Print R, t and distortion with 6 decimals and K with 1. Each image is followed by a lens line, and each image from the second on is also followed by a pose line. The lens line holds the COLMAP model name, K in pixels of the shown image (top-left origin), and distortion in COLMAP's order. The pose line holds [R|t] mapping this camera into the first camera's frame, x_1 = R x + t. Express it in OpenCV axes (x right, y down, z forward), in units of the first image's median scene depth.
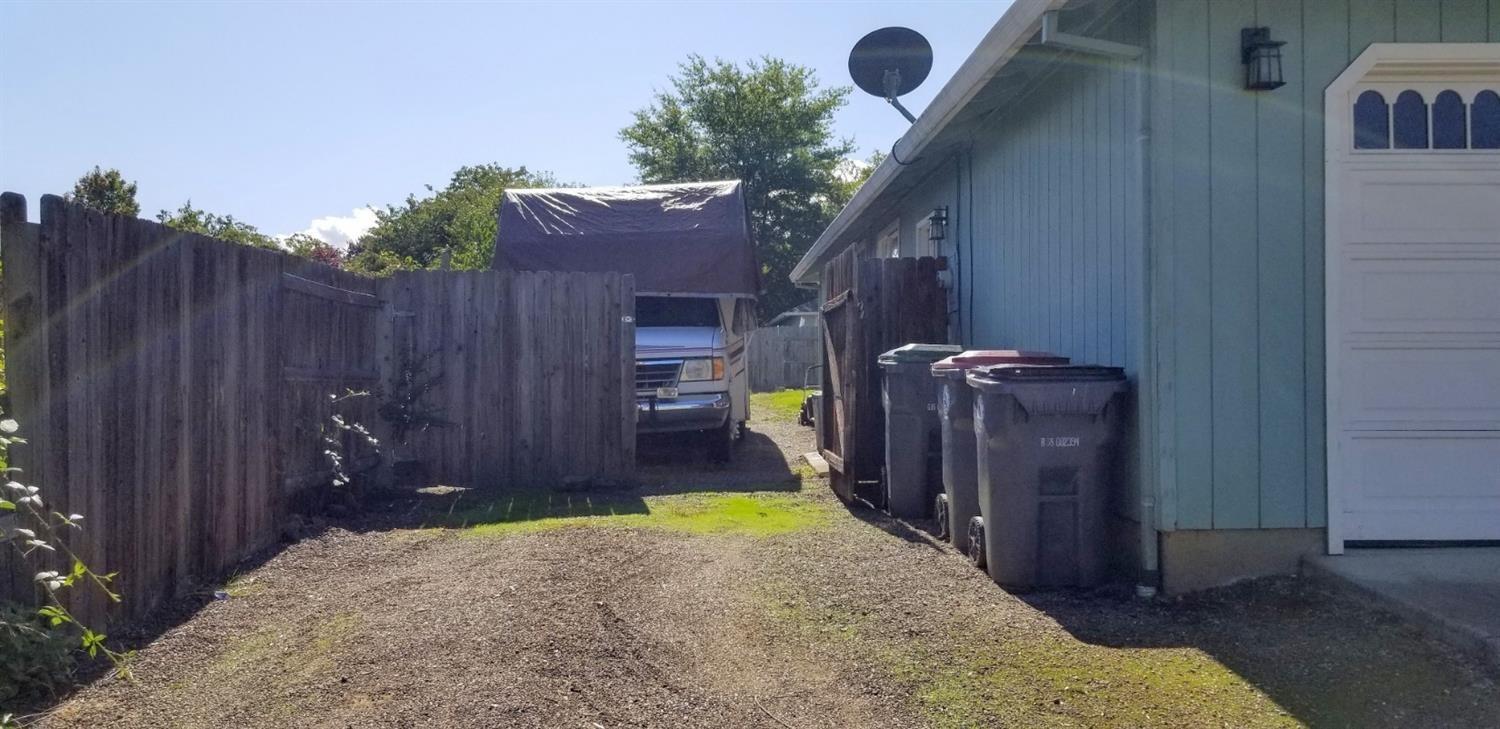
lens RADIAL K [[1294.6, 0, 747.2], [0, 1294.6, 388.9], [0, 0, 1]] dist [0.124344, -0.328896]
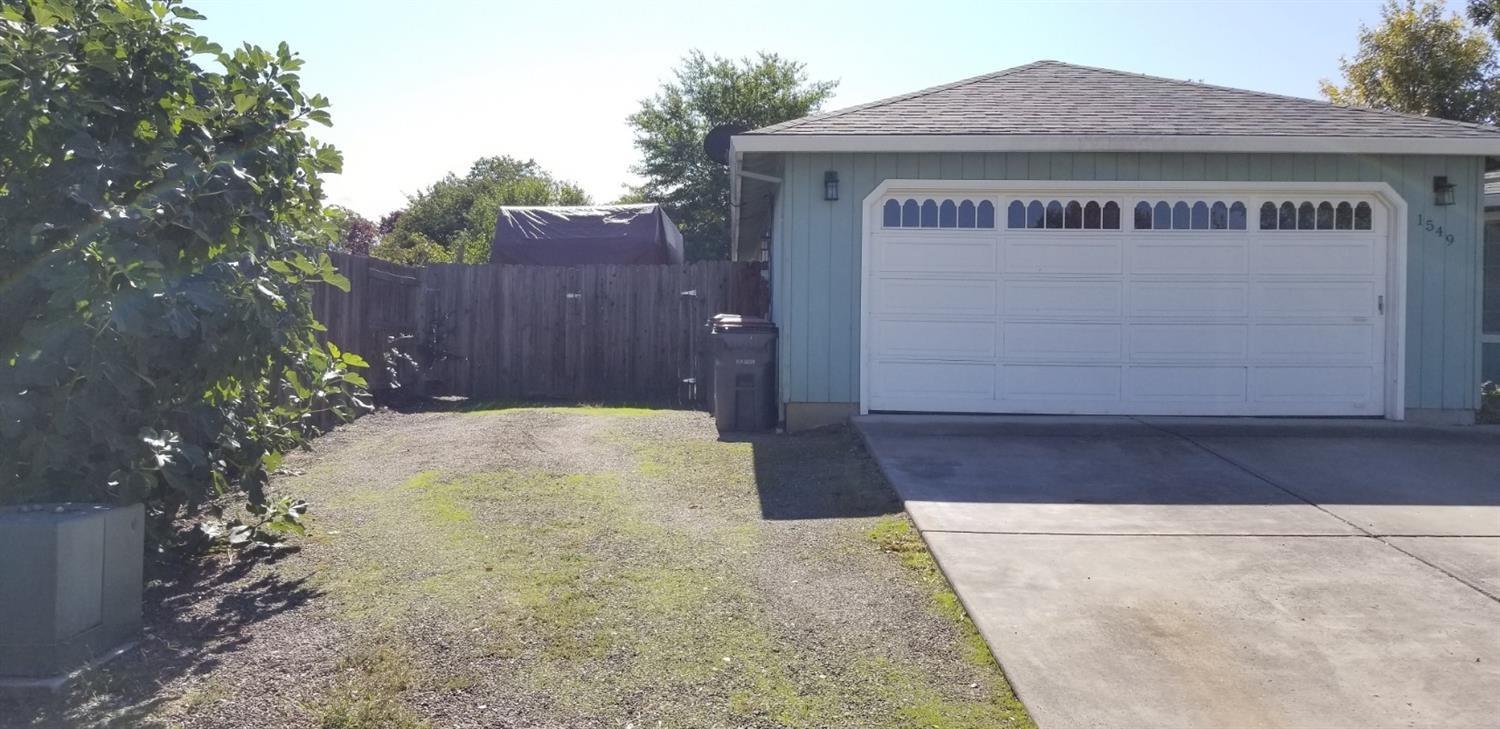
lens RADIAL K [[1173.6, 0, 731.3], [0, 1173.6, 362.9], [0, 0, 1]] dist [0.118793, -0.228653]
pose [[0.999762, 0.021212, -0.005046, 0.116336], [-0.021172, 0.999746, 0.007786, 0.014340], [0.005209, -0.007677, 0.999957, -0.465078]]
